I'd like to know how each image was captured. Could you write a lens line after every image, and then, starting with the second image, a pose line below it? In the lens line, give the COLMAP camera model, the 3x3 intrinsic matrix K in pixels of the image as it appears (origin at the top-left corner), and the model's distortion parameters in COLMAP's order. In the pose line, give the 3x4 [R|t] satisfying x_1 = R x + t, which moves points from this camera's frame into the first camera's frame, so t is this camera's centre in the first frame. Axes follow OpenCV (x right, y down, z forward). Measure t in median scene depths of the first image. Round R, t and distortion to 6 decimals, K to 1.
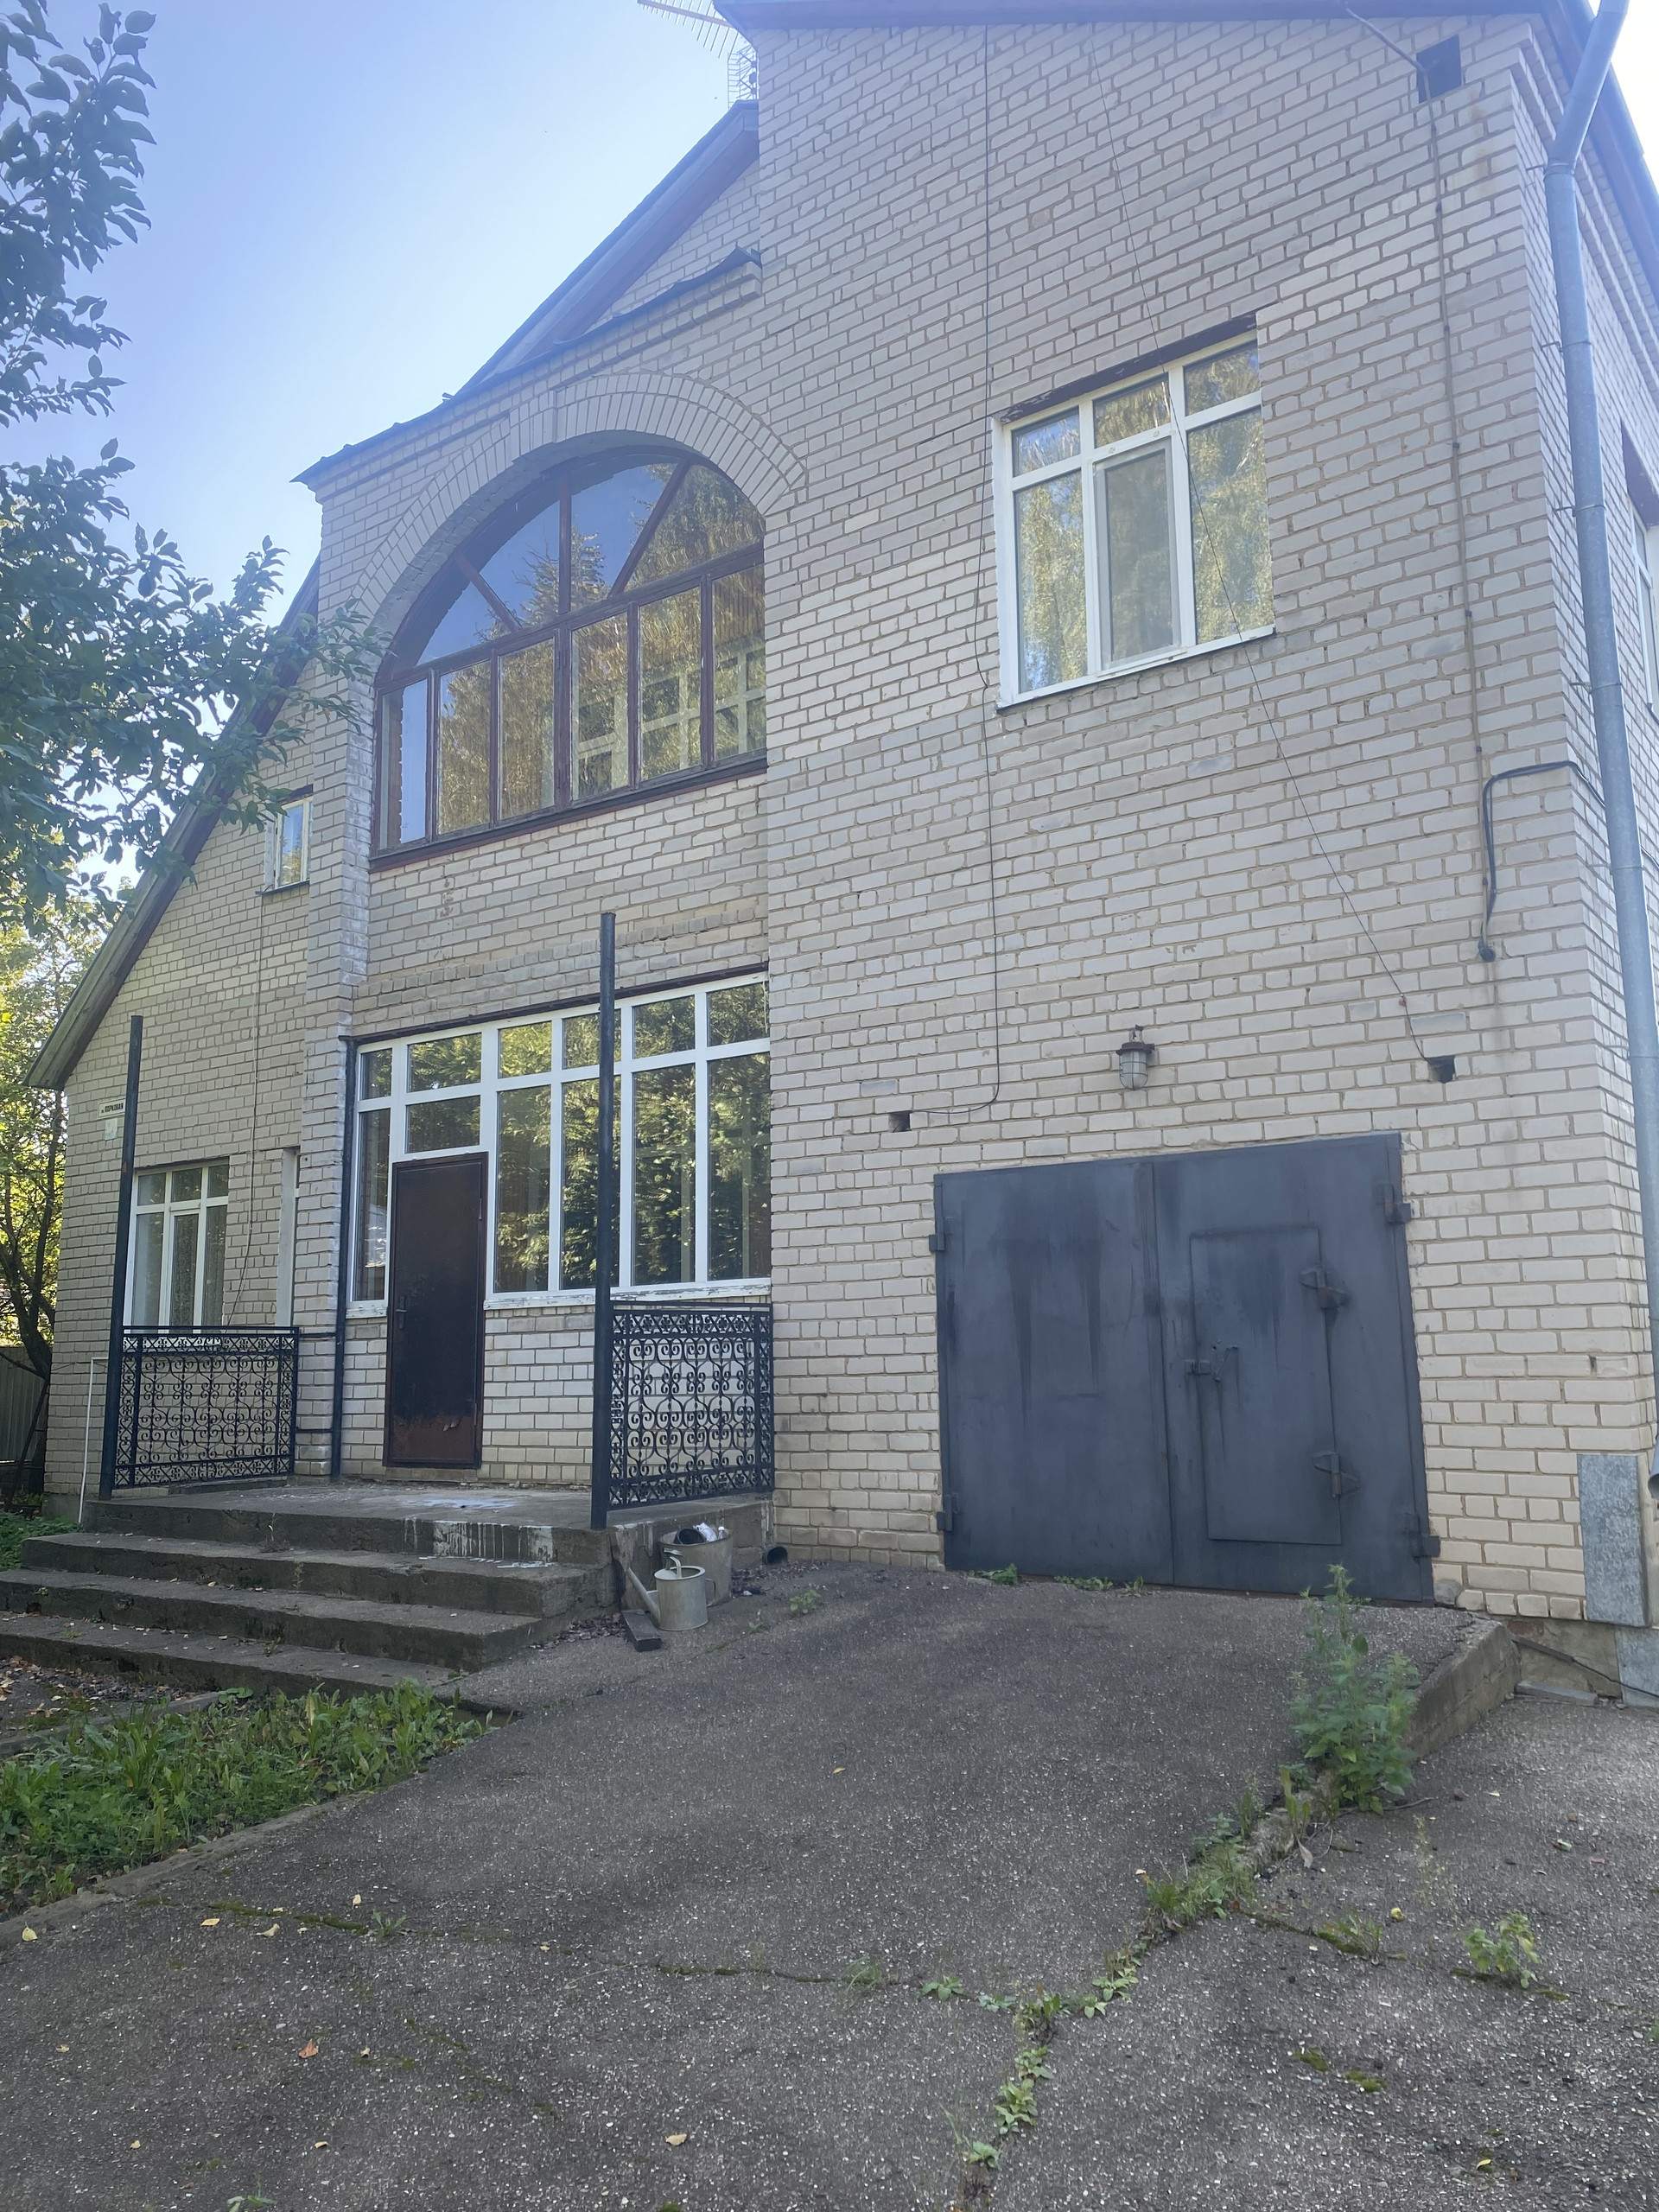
lens RADIAL K [[1654.2, 0, 836.9], [0, 1654.2, 1094.8], [0, 0, 1]] dist [0.082248, -0.131845]
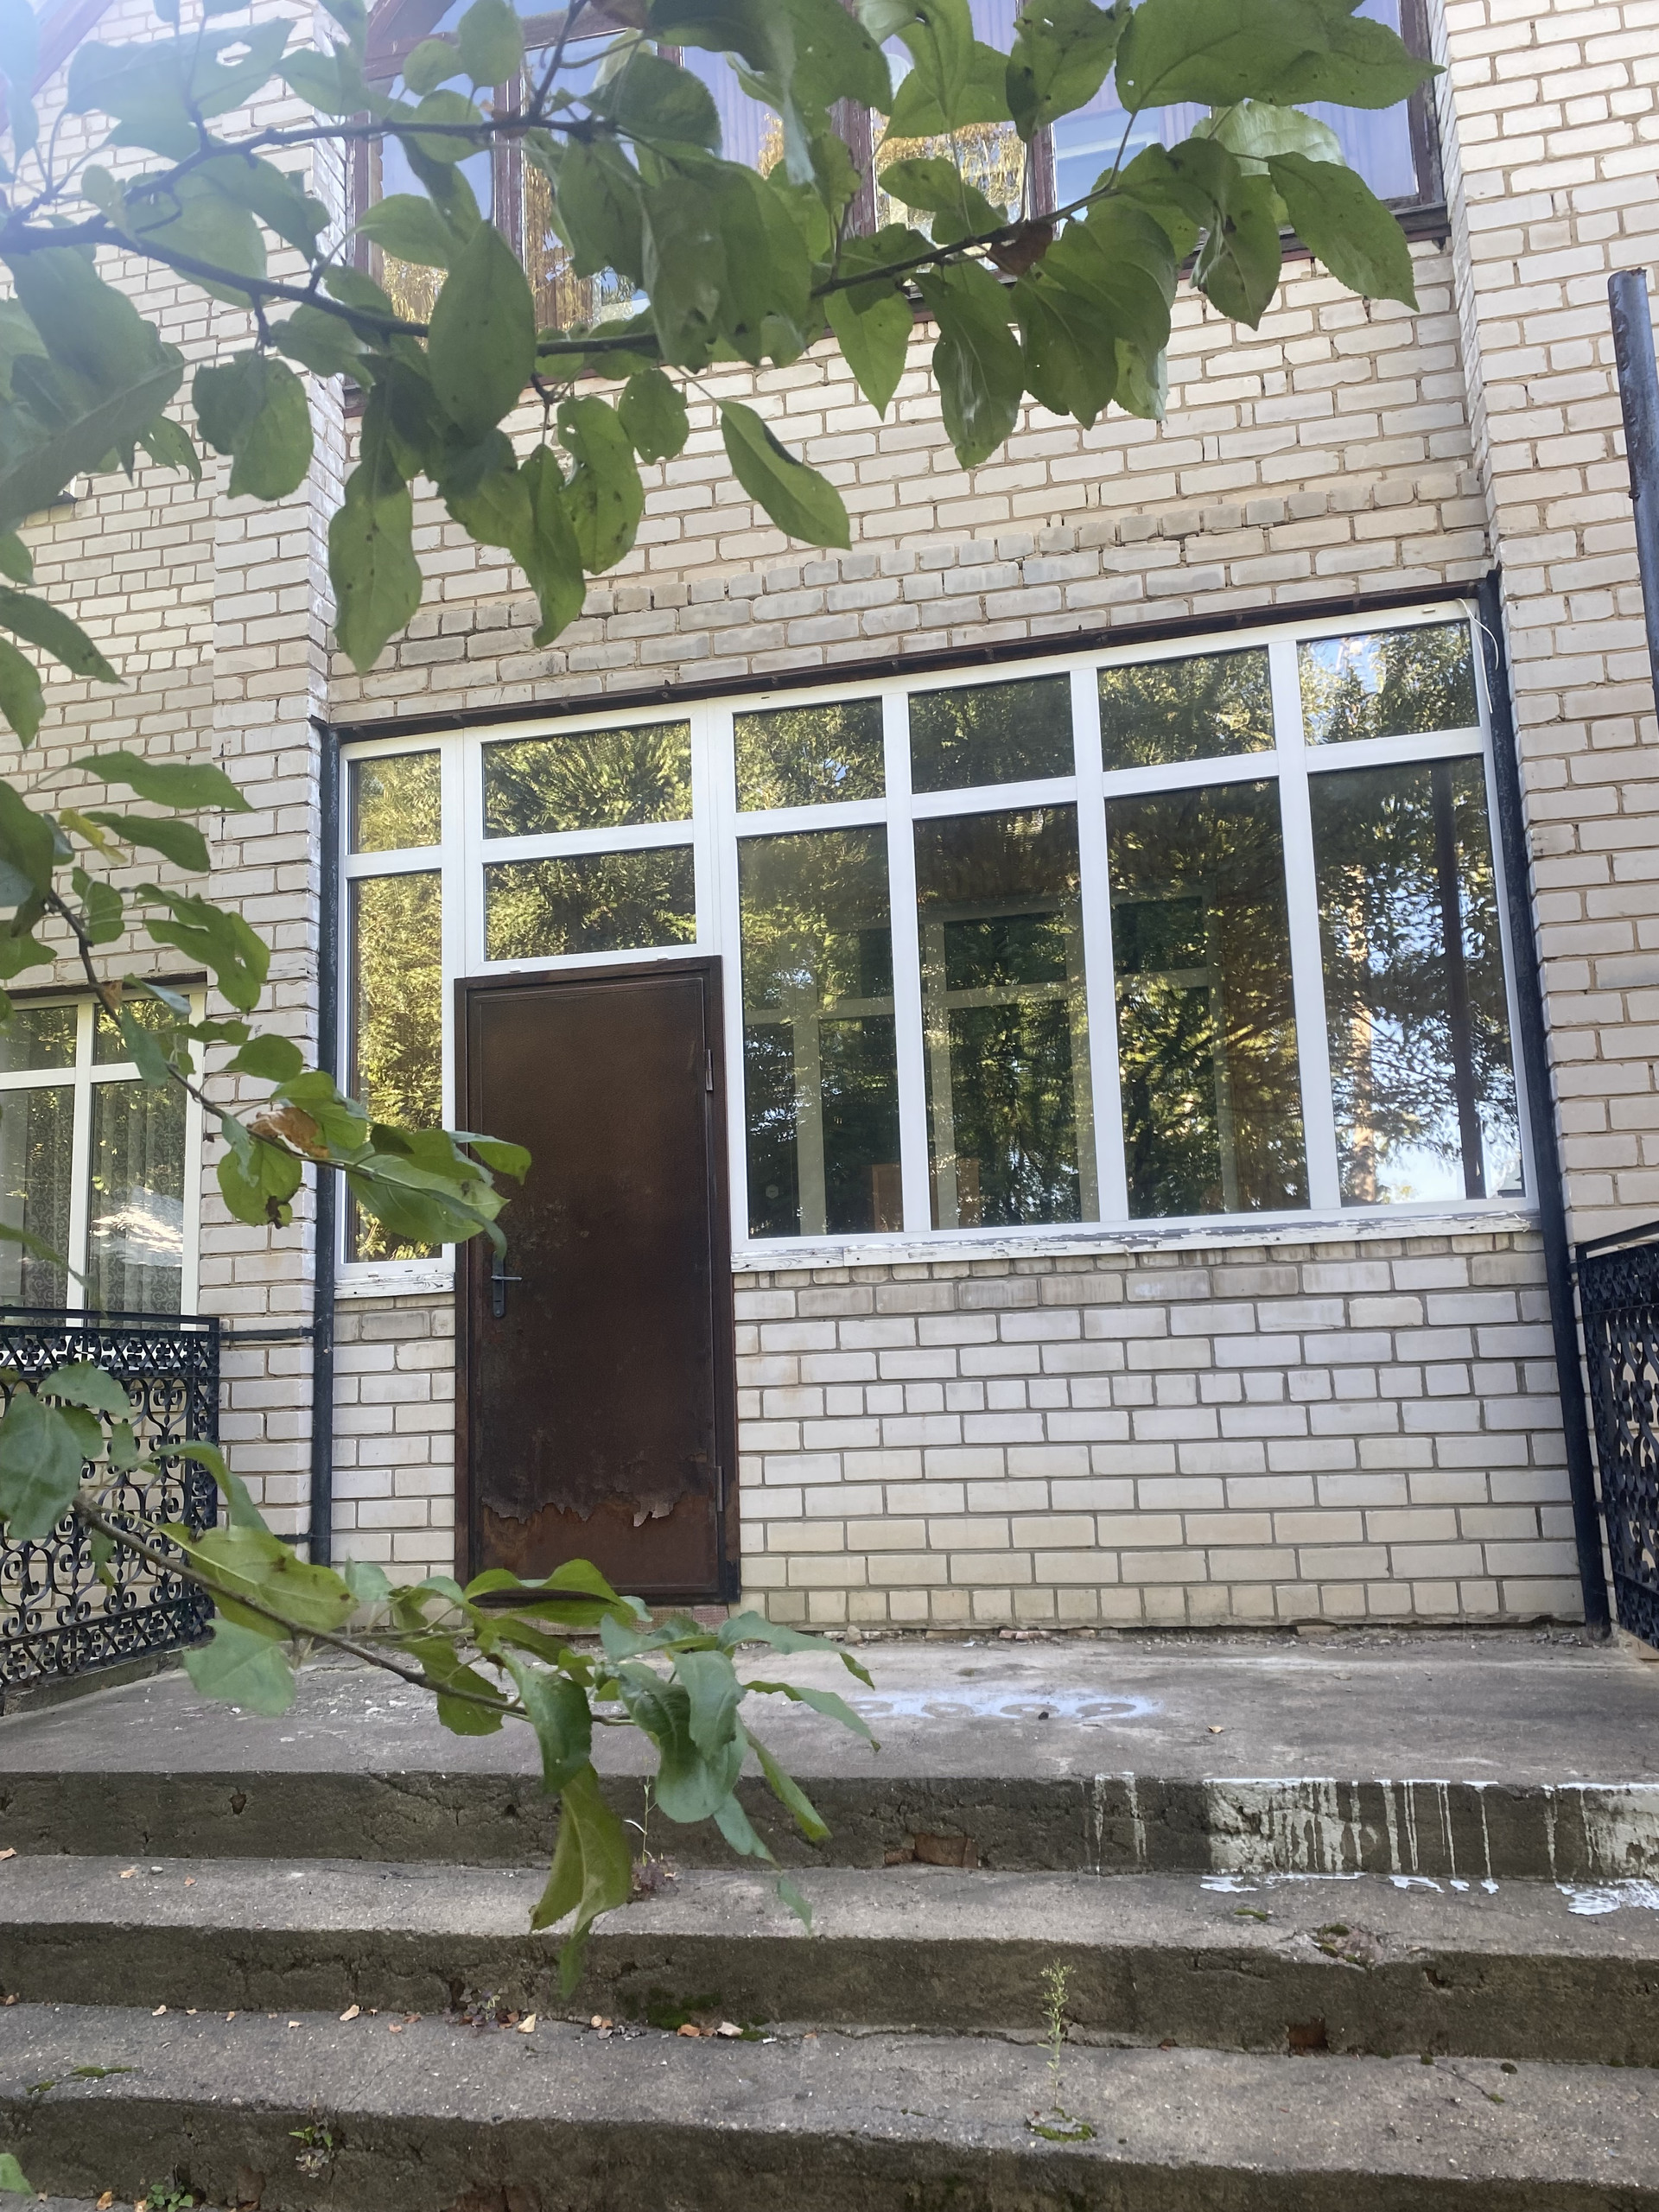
lens RADIAL K [[1677.9, 0, 829.5], [0, 1677.9, 1106.0], [0, 0, 1]] dist [0.021143, -0.004660]
pose [[0.922035, 0.039950, 0.385040, -0.456062], [-0.035494, 0.999195, -0.018675, 0.108044], [-0.385476, 0.003552, 0.922711, 0.652045]]
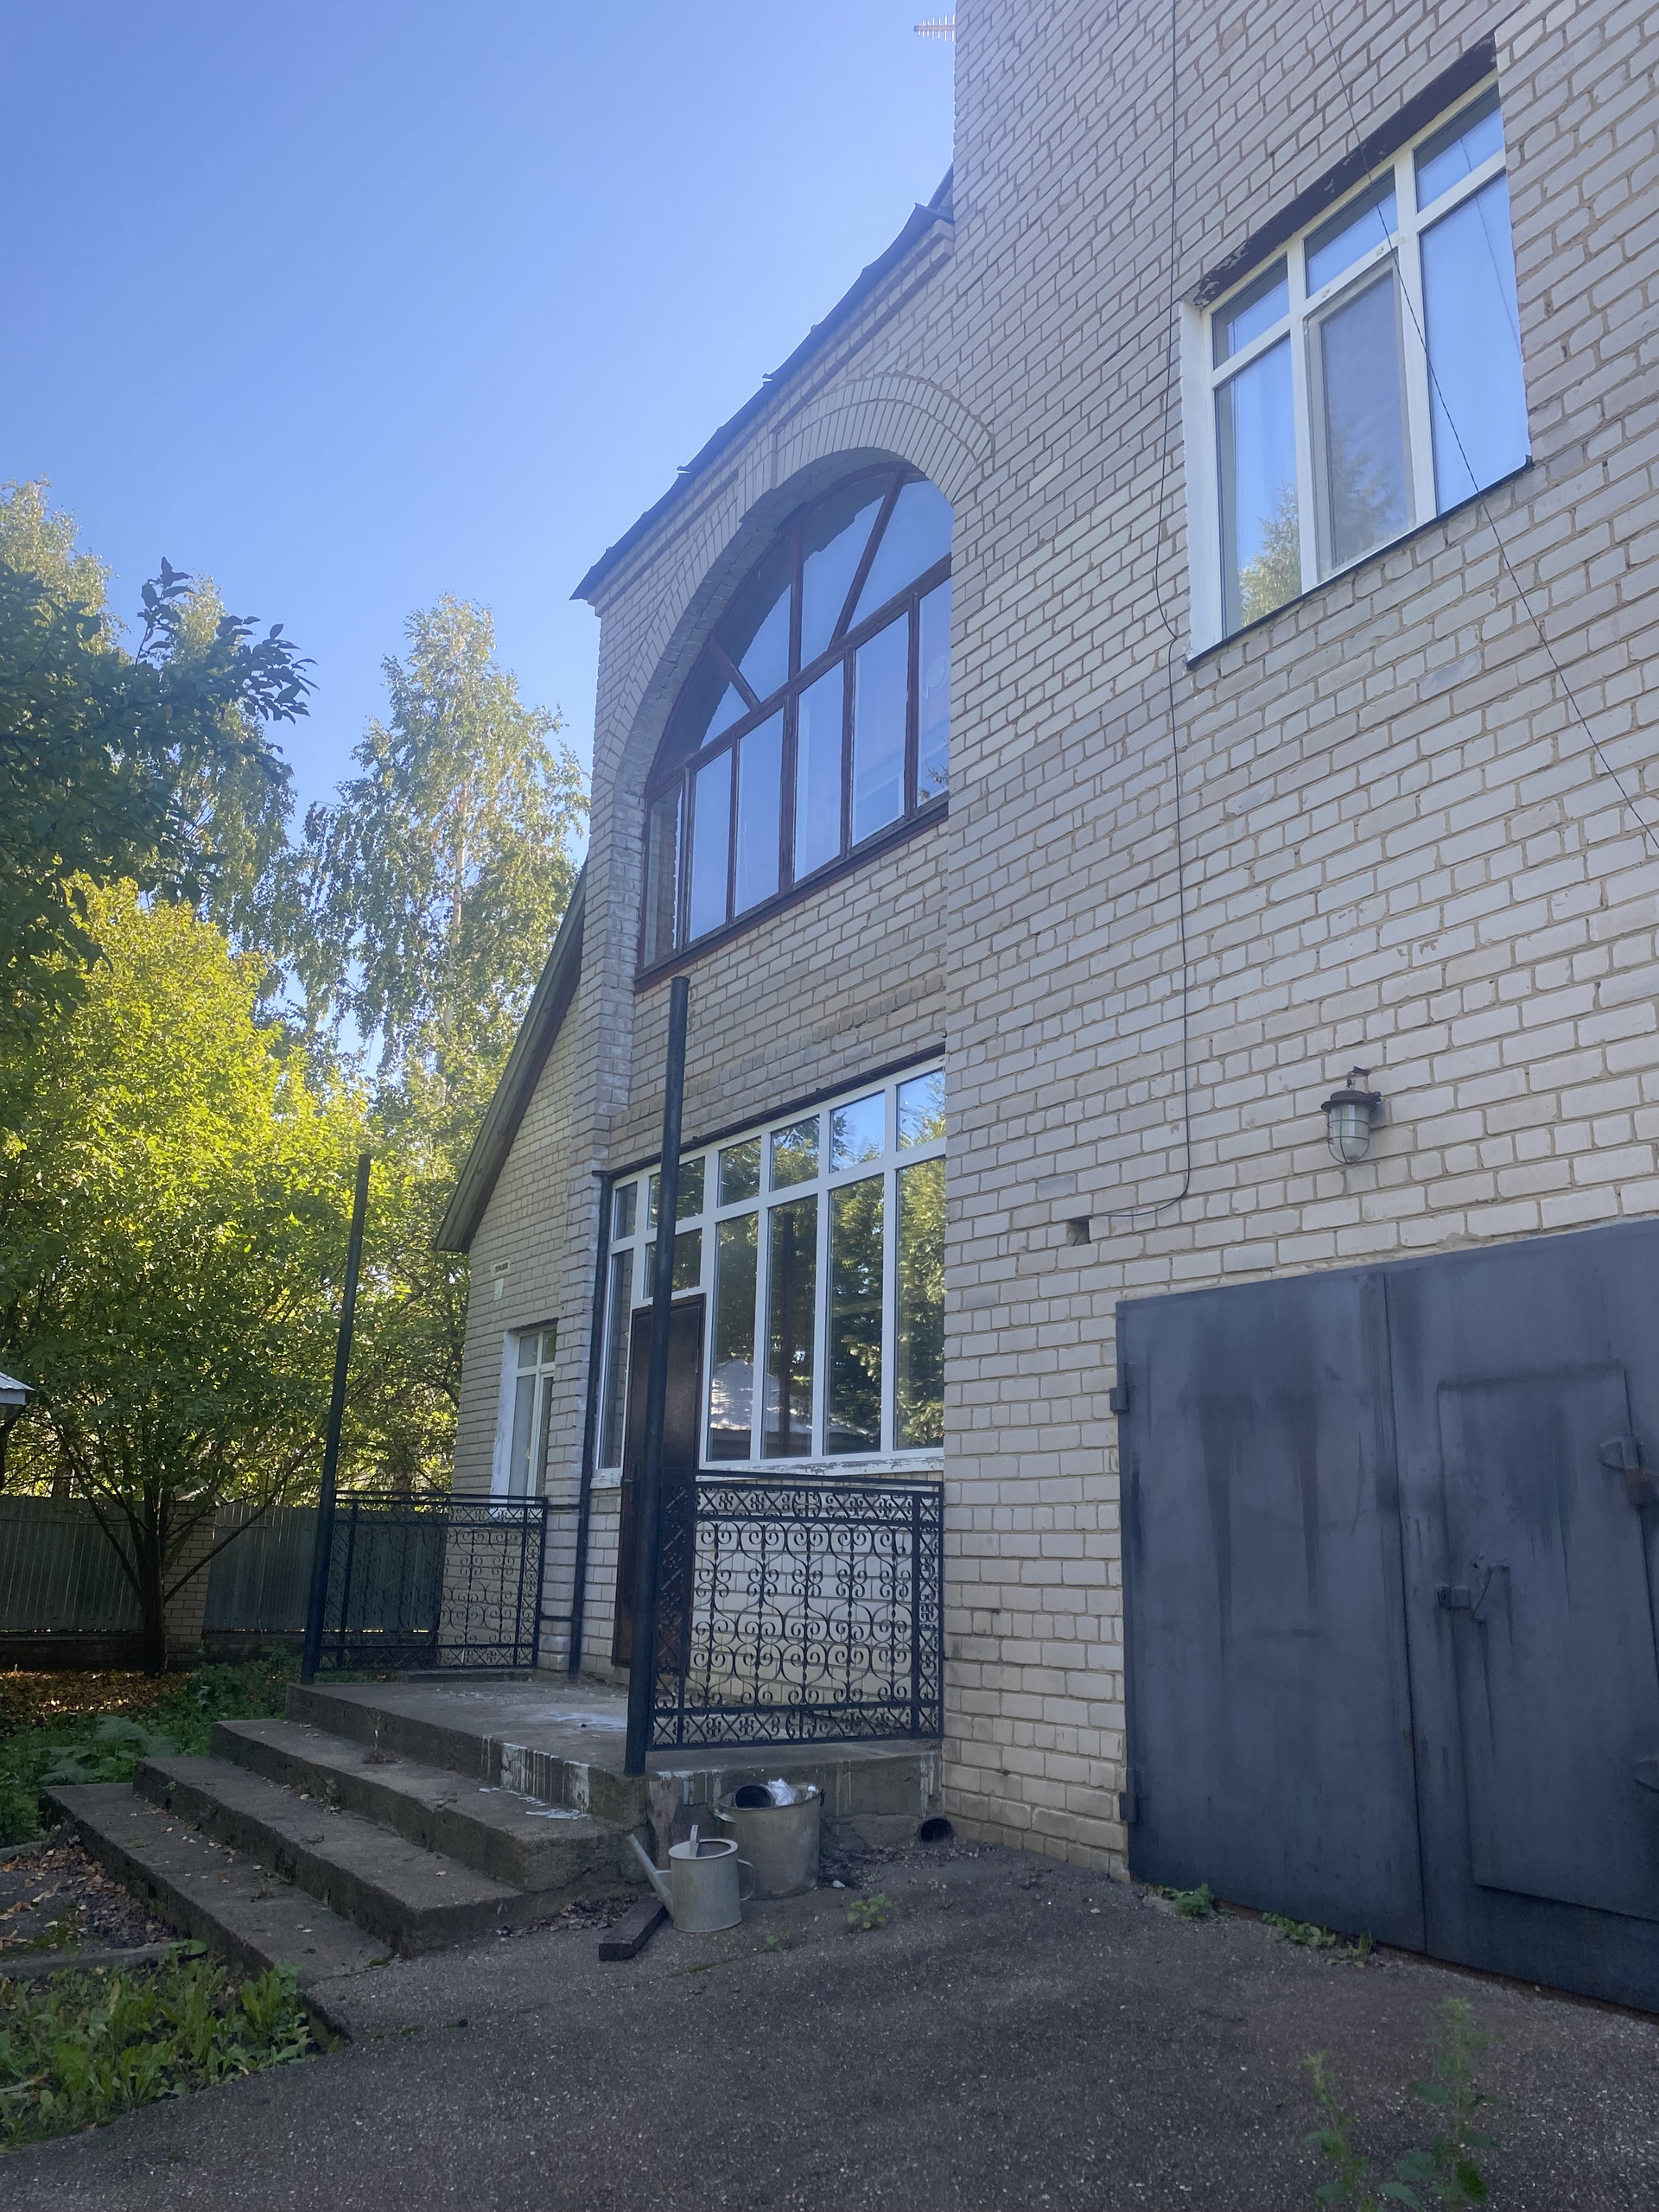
lens RADIAL K [[1677.9, 0, 829.5], [0, 1677.9, 1106.0], [0, 0, 1]] dist [0.021143, -0.004660]
pose [[0.924658, -0.057036, -0.376503, 0.219353], [0.018207, 0.994211, -0.105895, 0.037848], [0.380363, 0.091061, 0.920343, 0.274241]]
